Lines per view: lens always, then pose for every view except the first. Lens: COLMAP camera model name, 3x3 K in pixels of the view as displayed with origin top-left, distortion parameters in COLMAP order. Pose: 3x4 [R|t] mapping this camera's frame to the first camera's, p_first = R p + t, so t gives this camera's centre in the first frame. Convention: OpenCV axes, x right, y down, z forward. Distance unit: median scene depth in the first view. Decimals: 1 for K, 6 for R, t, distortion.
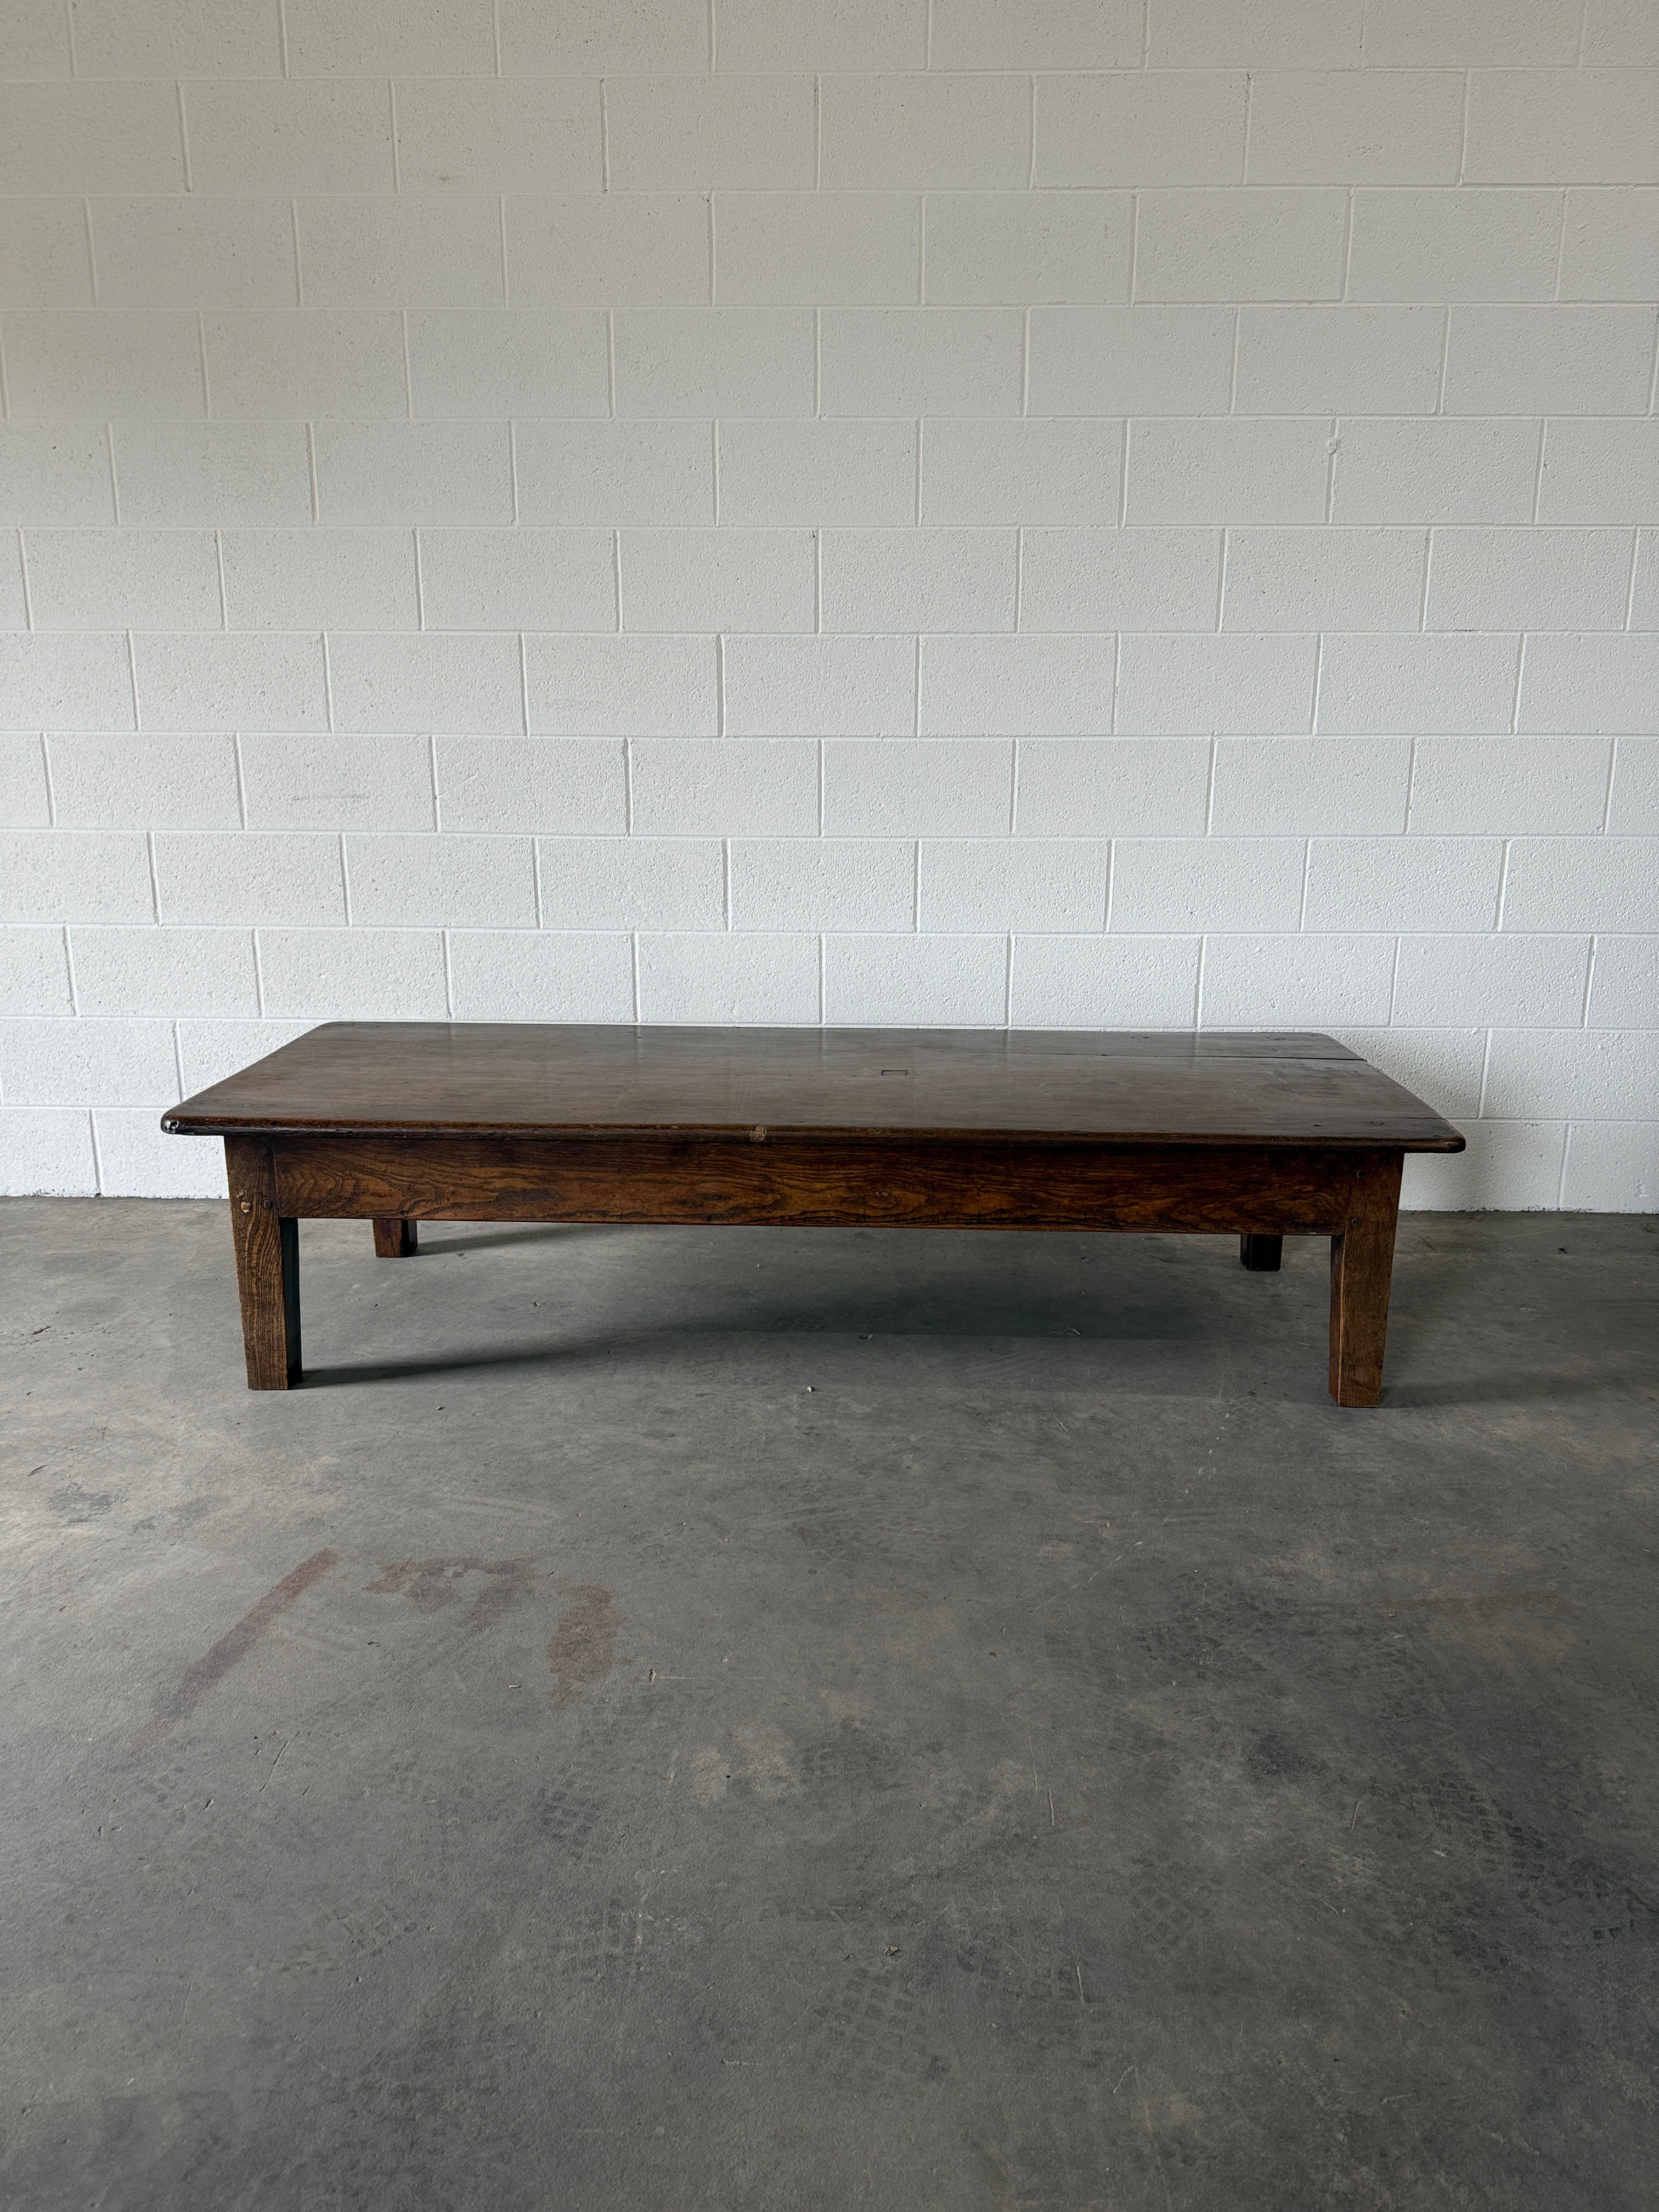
lens RADIAL K [[1567.0, 0, 837.6], [0, 1567.0, 1108.2], [0, 0, 1]] dist [0.012223, -0.019225]
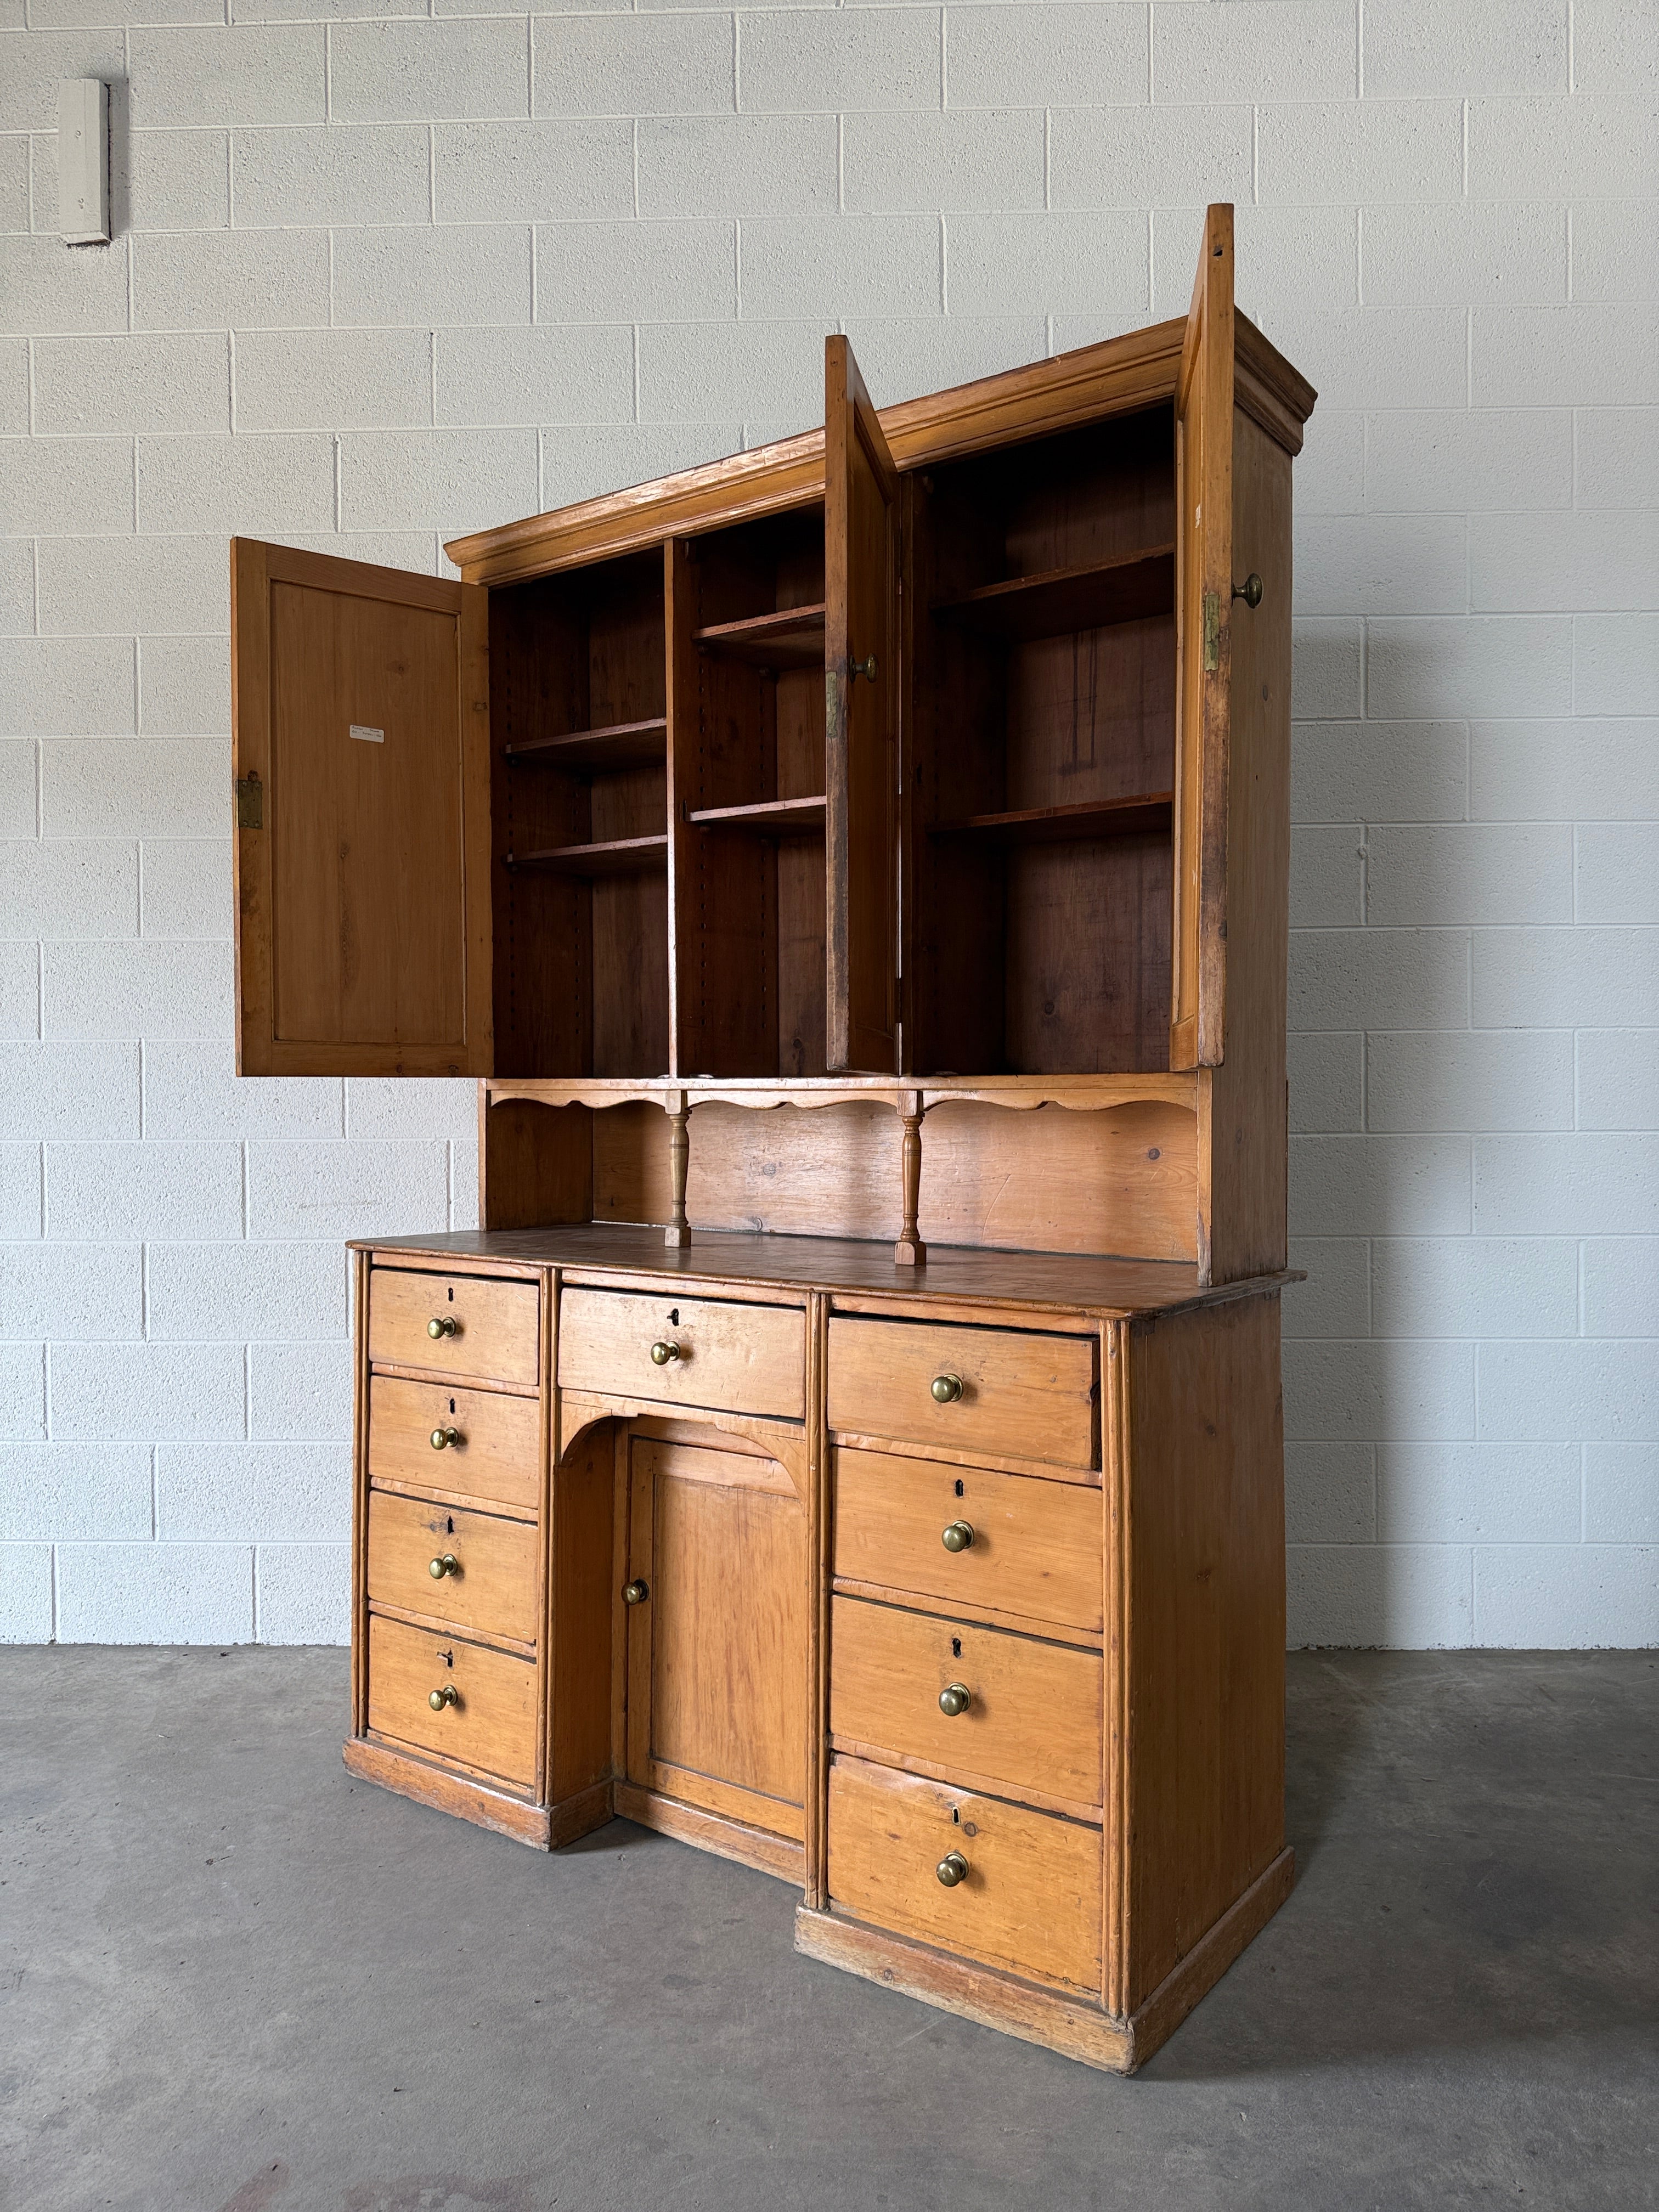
lens RADIAL K [[1567.0, 0, 832.0], [0, 1567.0, 1109.7], [0, 0, 1]] dist [0.012223, -0.019225]
pose [[0.999957, -0.009106, -0.001735, -0.031216], [0.008480, 0.974237, -0.225368, -0.055423], [0.003742, 0.225344, 0.974272, 0.088561]]
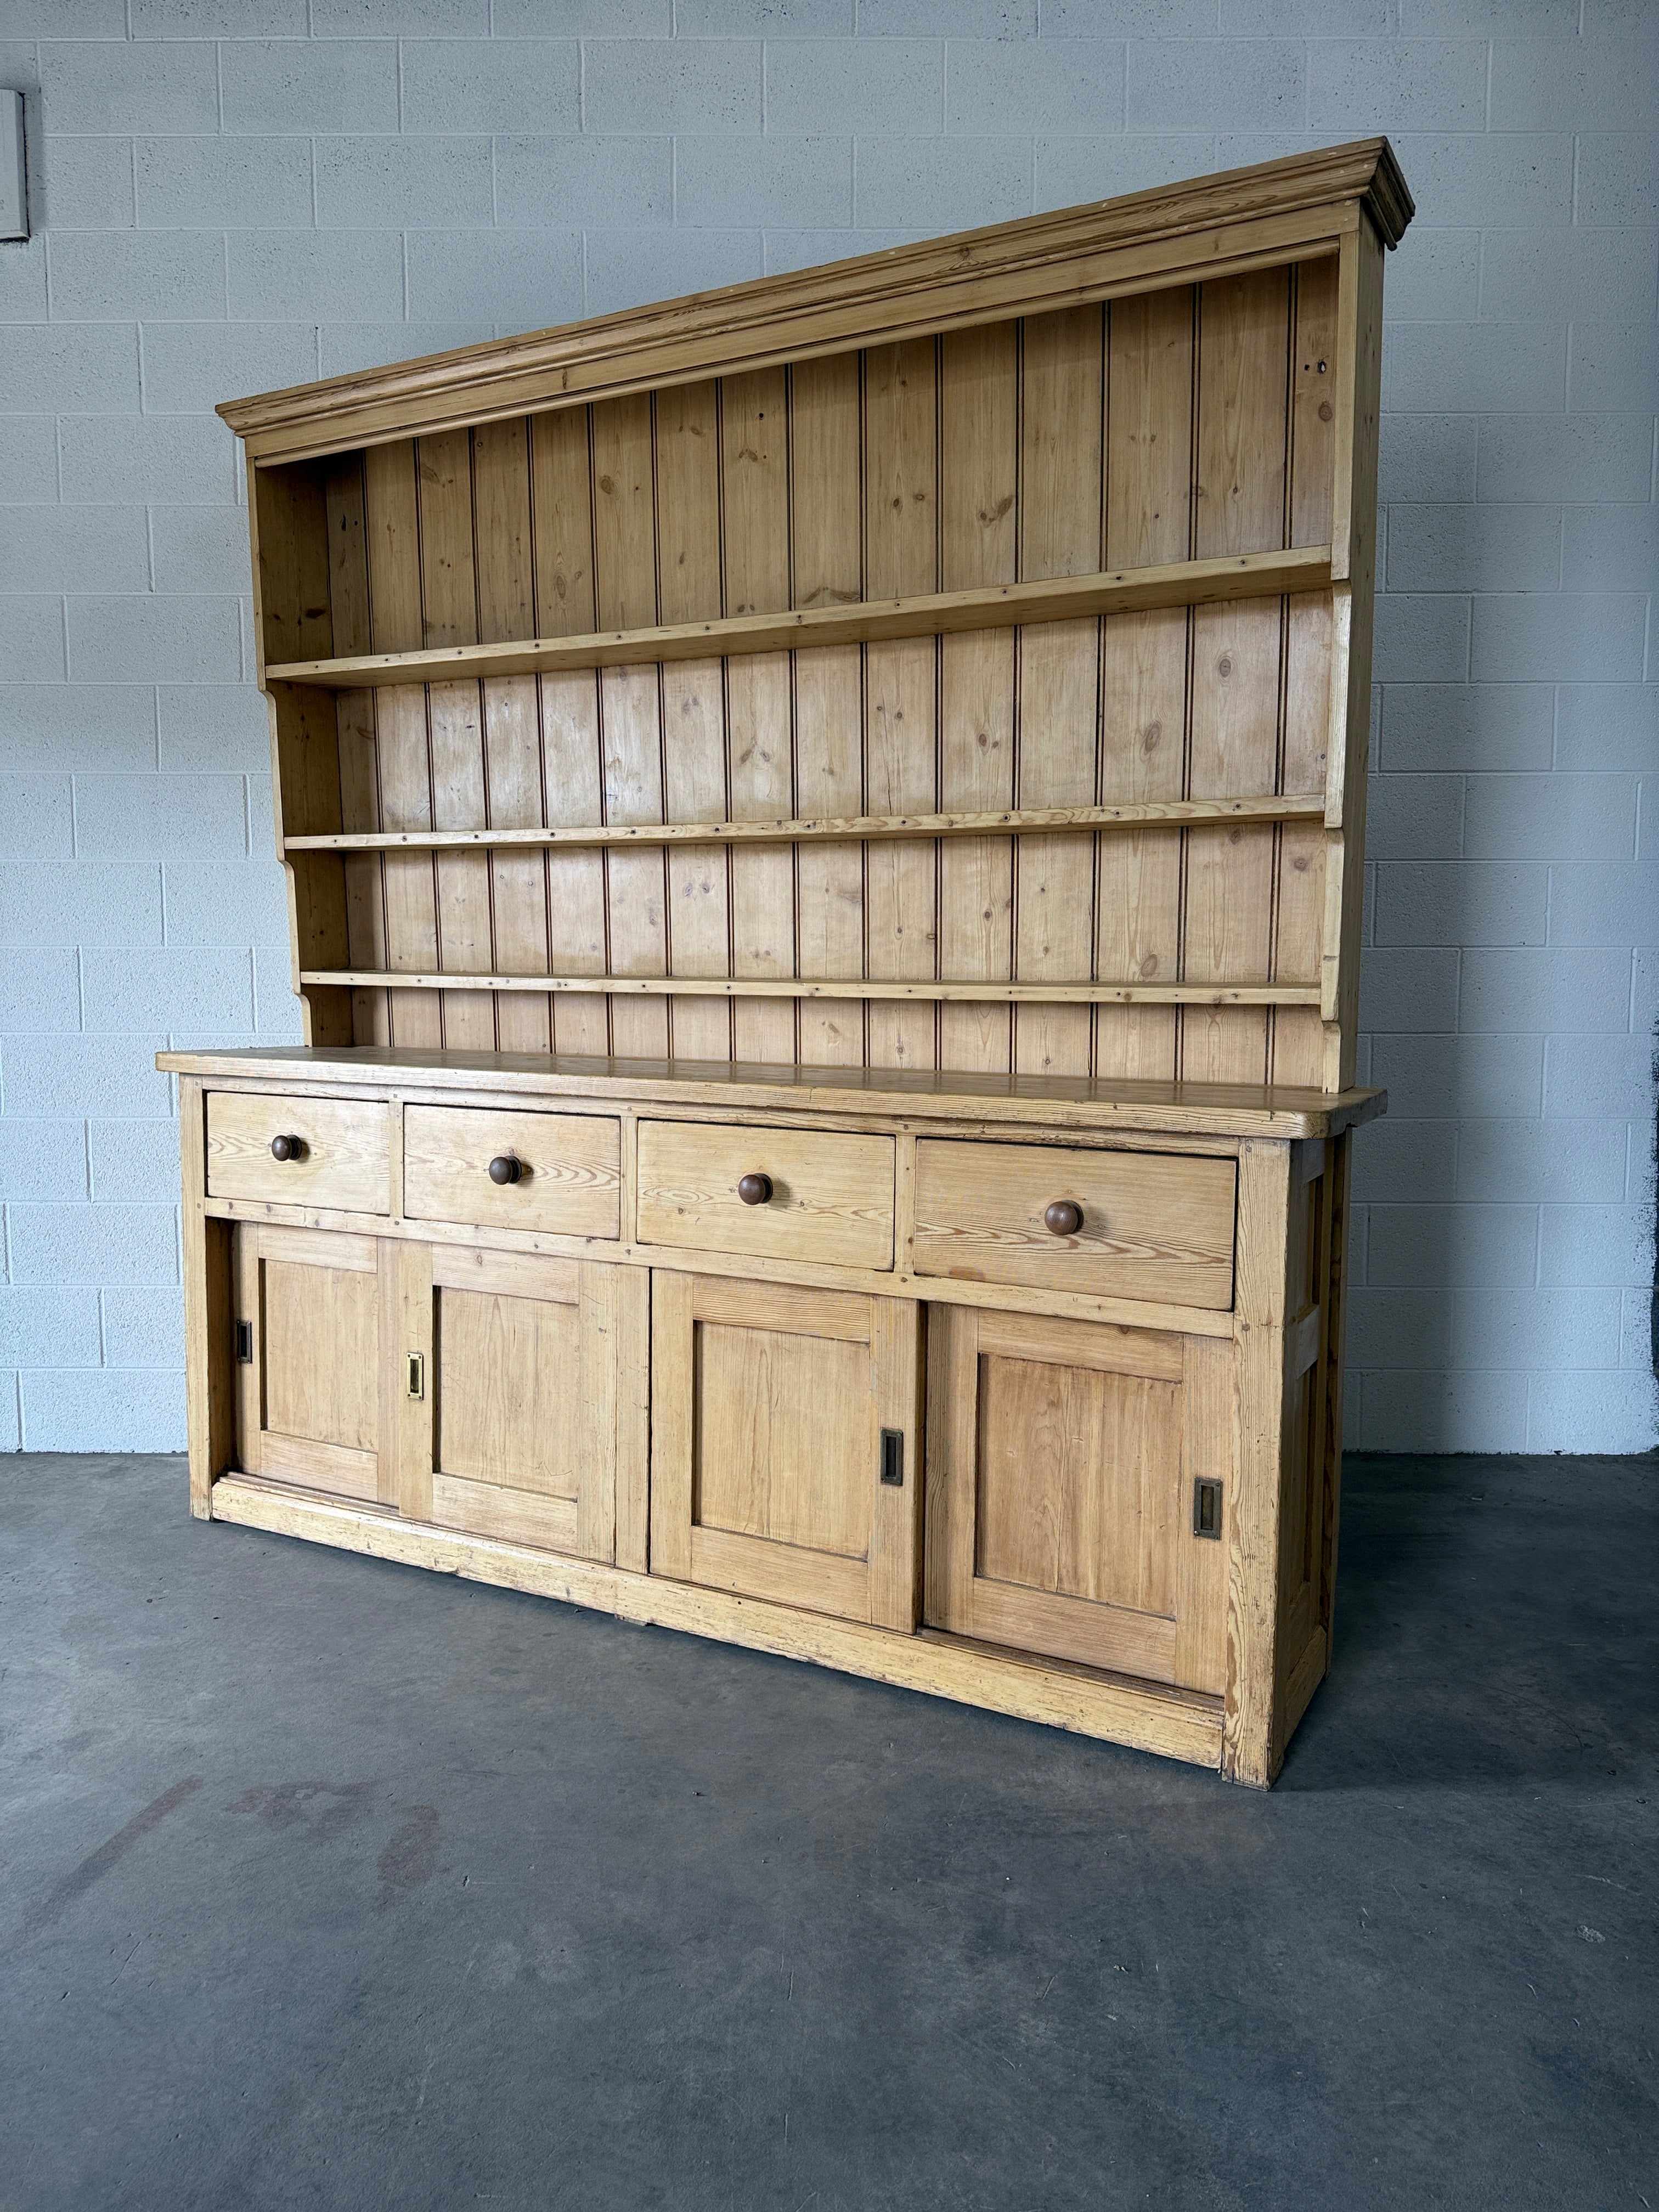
lens RADIAL K [[1567.0, 0, 837.9], [0, 1567.0, 1110.3], [0, 0, 1]] dist [0.012223, -0.019225]
pose [[0.999653, -0.004322, 0.025992, 0.101050], [0.008088, 0.989166, -0.146575, -0.021079], [-0.025076, 0.146734, 0.988858, -0.181781]]
